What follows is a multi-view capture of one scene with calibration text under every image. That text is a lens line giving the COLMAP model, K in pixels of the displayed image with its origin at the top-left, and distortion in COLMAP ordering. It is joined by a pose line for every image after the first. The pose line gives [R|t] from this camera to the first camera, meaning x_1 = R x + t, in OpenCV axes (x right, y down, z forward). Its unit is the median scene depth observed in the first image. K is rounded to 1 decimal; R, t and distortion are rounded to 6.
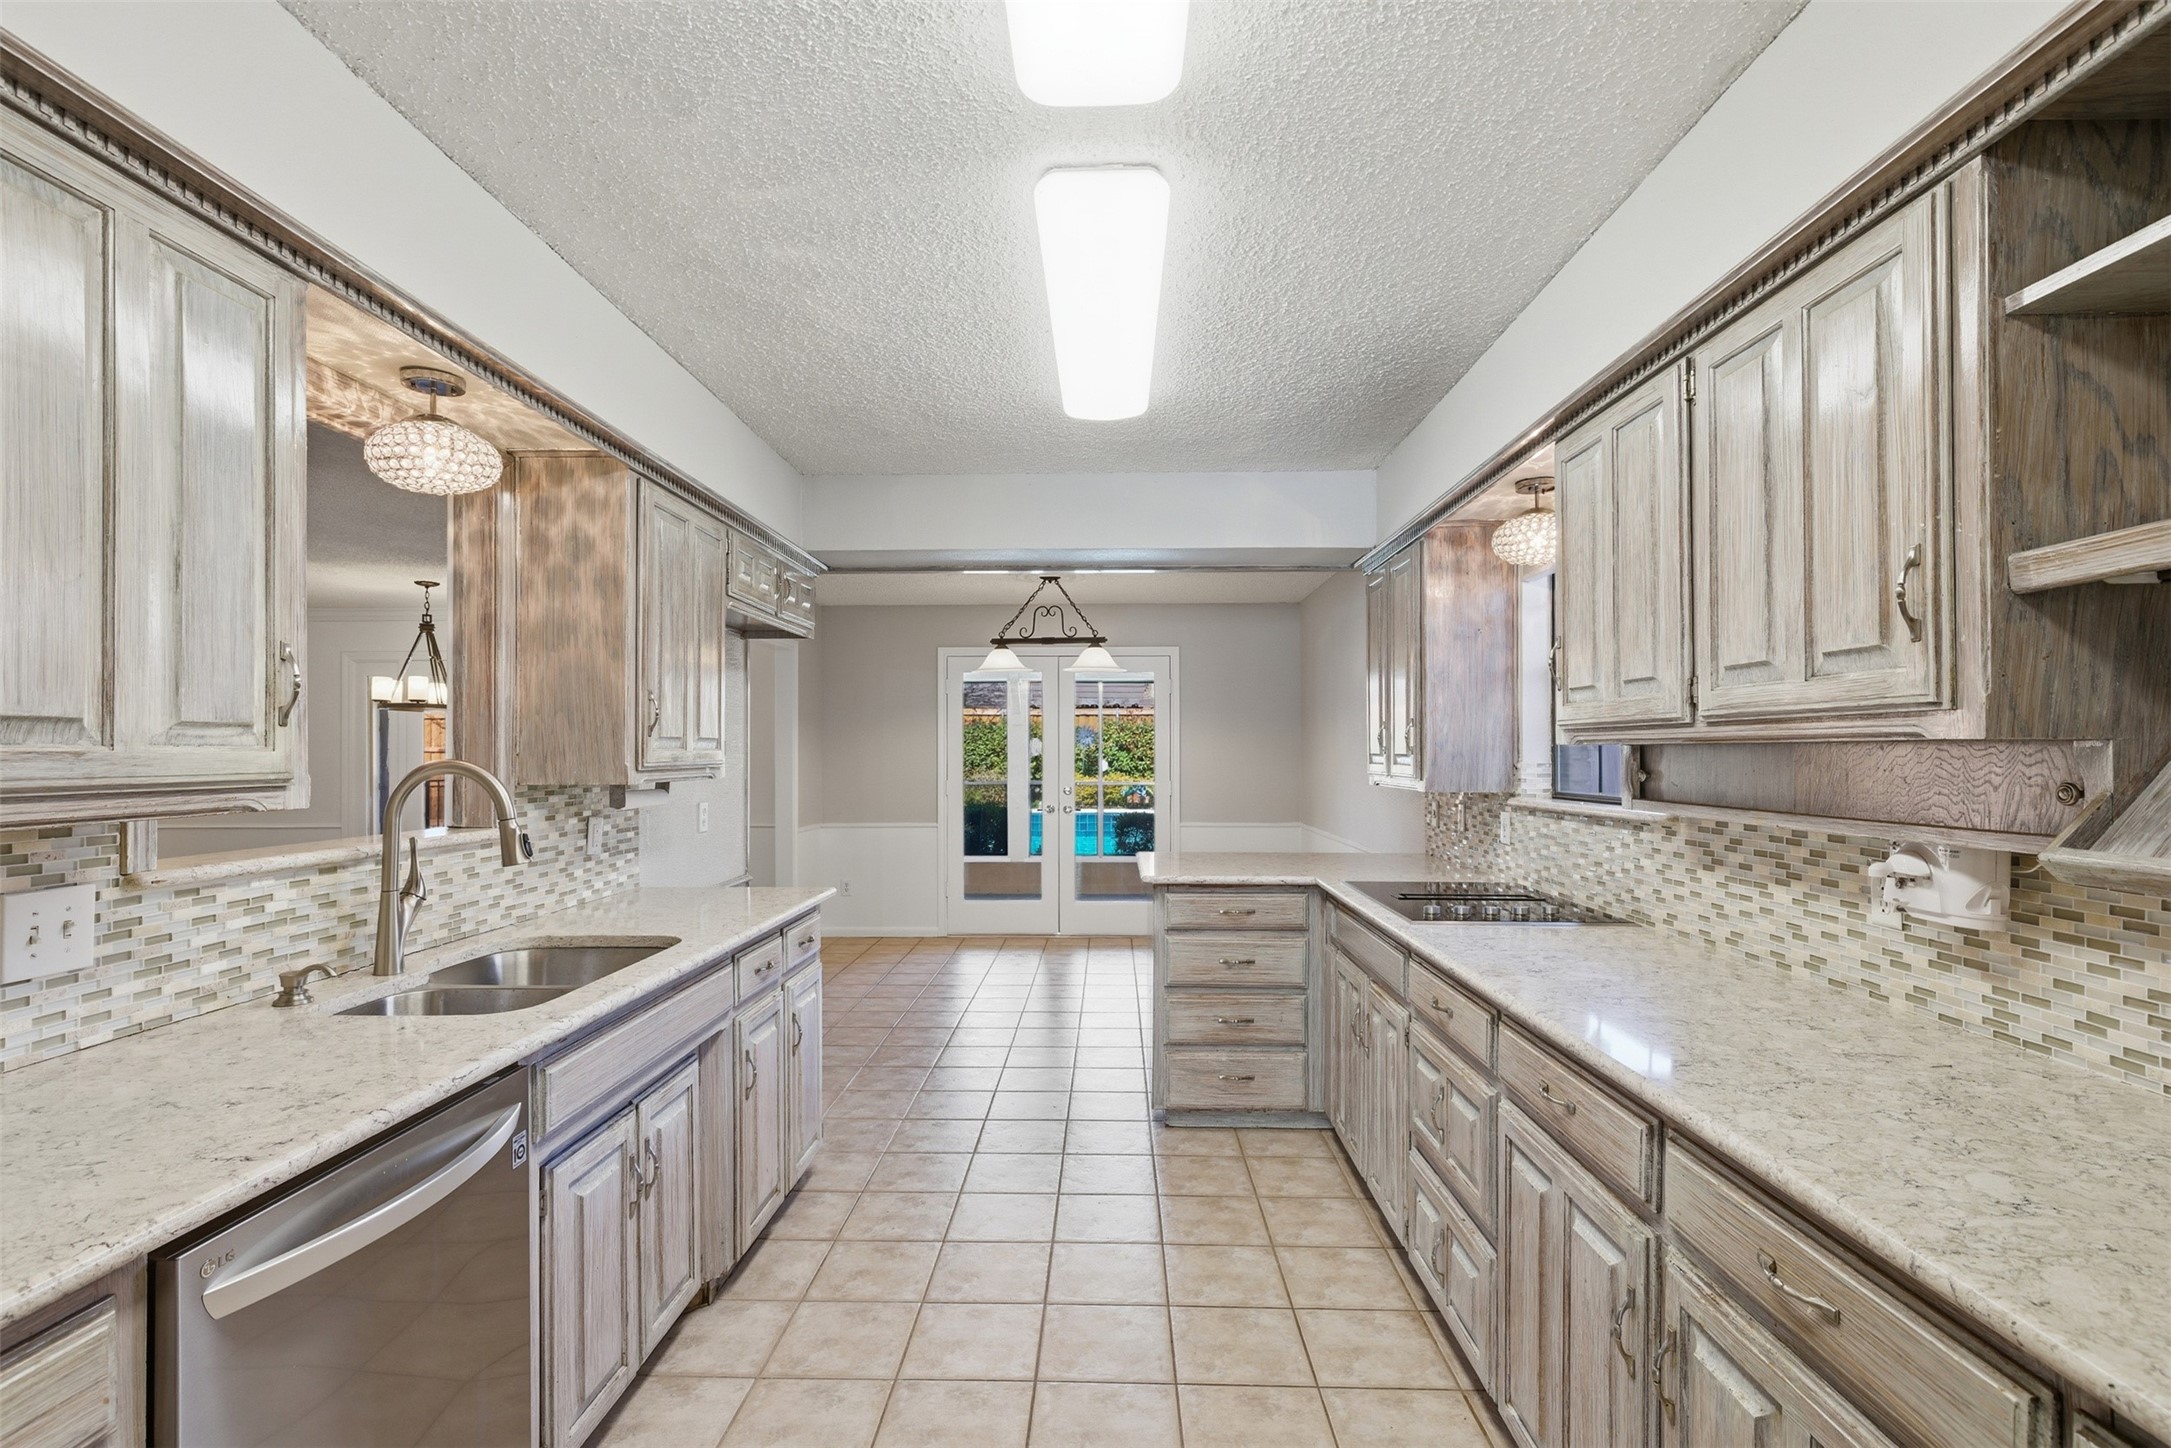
lens RADIAL K [[981.0, 0, 1086.4], [0, 981.0, 739.2], [0, 0, 1]] dist [0.003200, -0.000029]
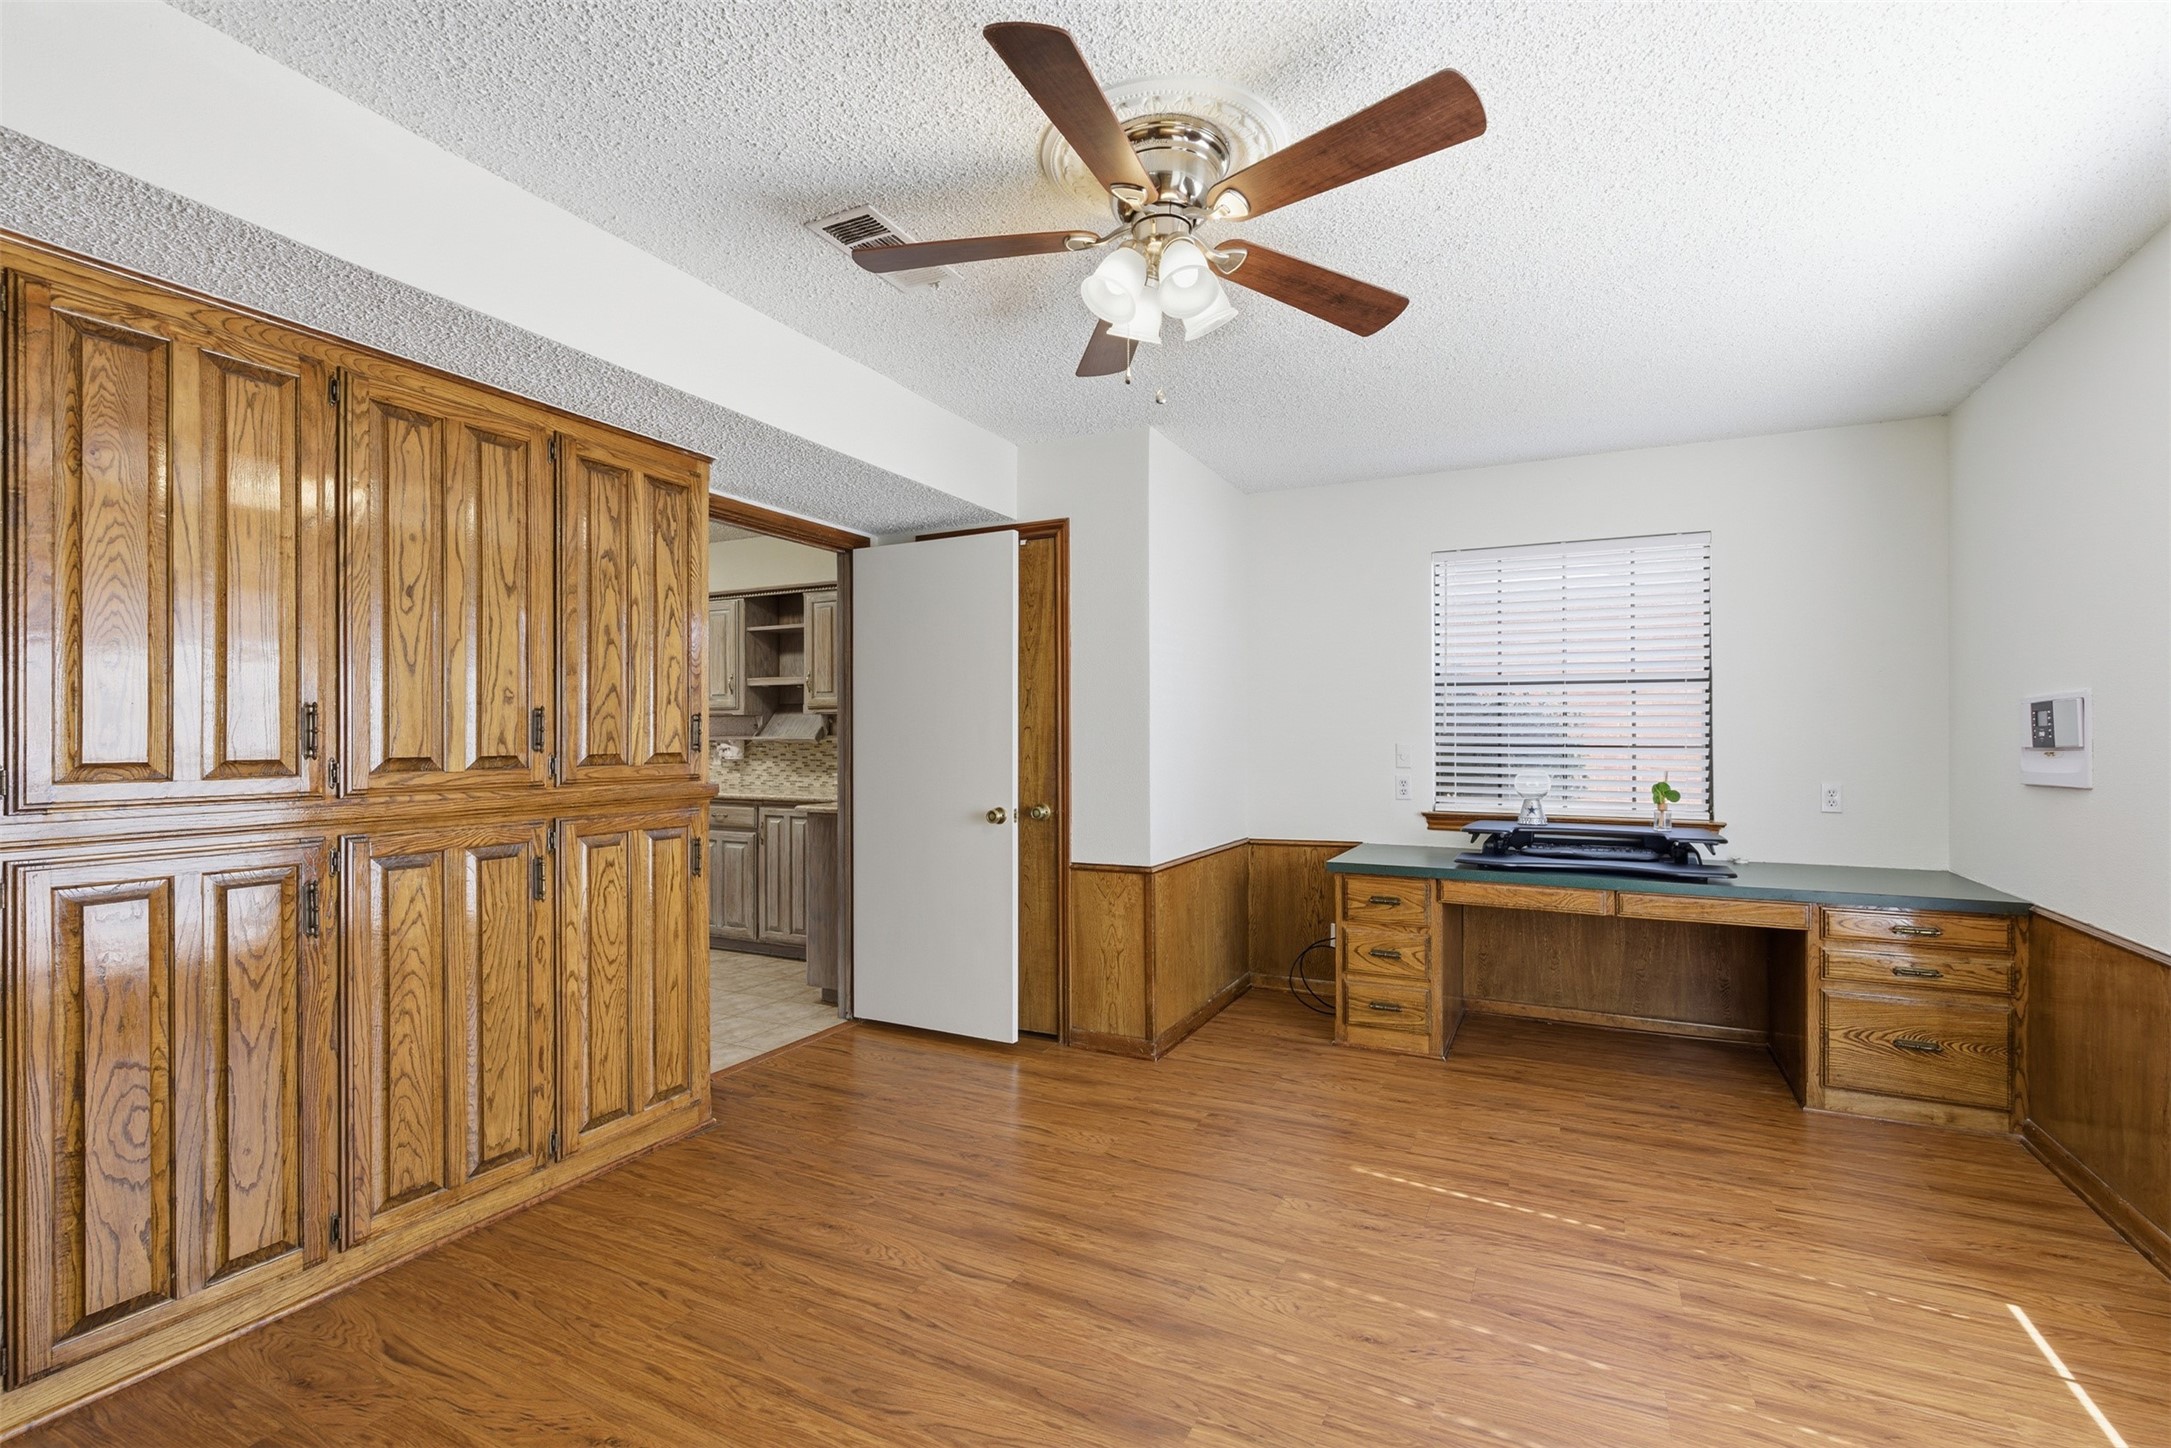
lens RADIAL K [[981.0, 0, 1084.7], [0, 981.0, 728.3], [0, 0, 1]] dist [0.003200, -0.000029]
pose [[0.405398, 0.003083, 0.914135, -2.946463], [-0.010350, 0.999946, 0.001217, 0.041702], [-0.914082, -0.009955, 0.405408, -2.611039]]
